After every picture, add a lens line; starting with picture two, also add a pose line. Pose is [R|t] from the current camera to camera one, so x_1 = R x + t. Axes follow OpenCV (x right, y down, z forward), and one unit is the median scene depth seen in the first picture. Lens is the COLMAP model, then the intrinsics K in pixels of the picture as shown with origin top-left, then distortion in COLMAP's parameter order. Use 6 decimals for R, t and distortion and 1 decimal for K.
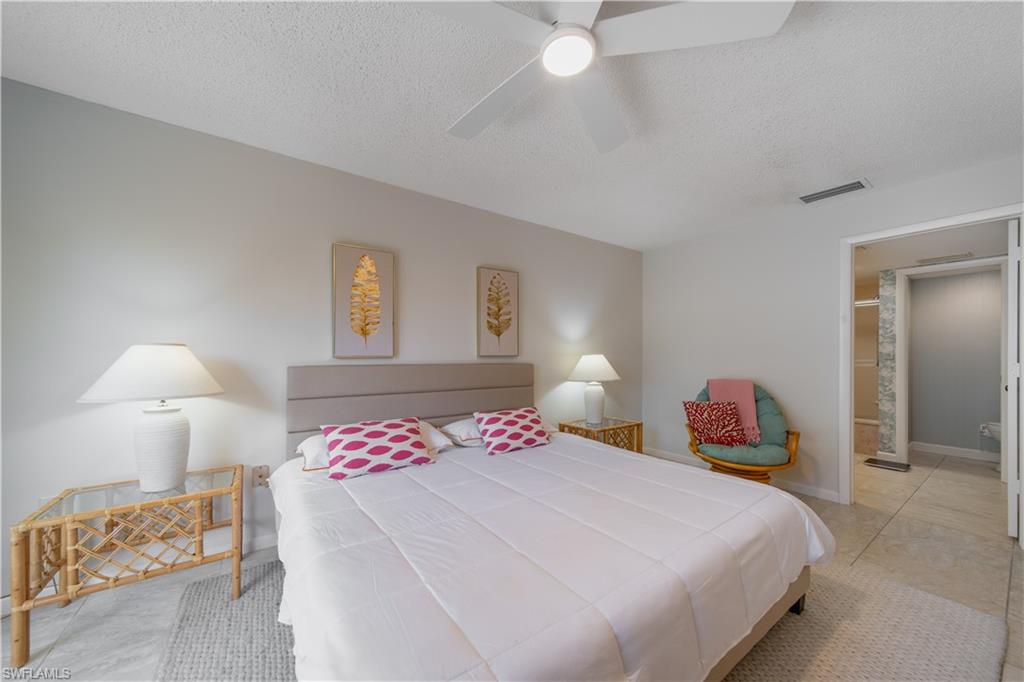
lens RADIAL K [[363.8, 0, 509.5], [0, 363.8, 354.5], [0, 0, 1]] dist [0.001053, -0.000005]
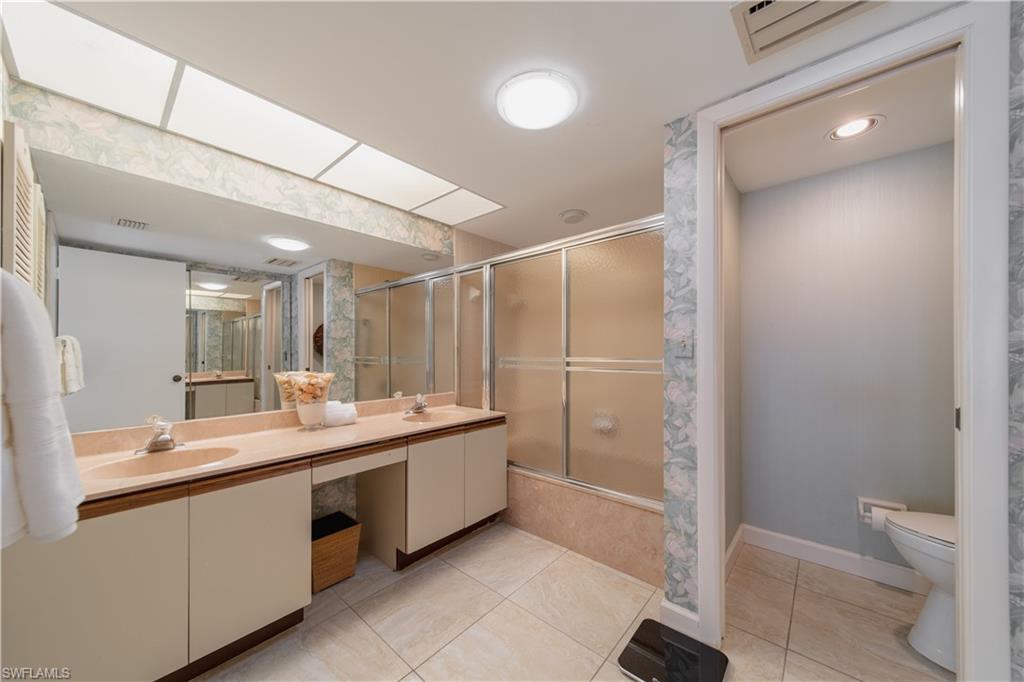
lens RADIAL K [[363.8, 0, 509.5], [0, 363.8, 354.5], [0, 0, 1]] dist [0.001053, -0.000005]
pose [[0.972881, -0.003784, 0.231276, 0.785485], [0.003667, 0.999993, 0.000936, 0.009381], [-0.231278, -0.000062, 0.972888, 0.680861]]
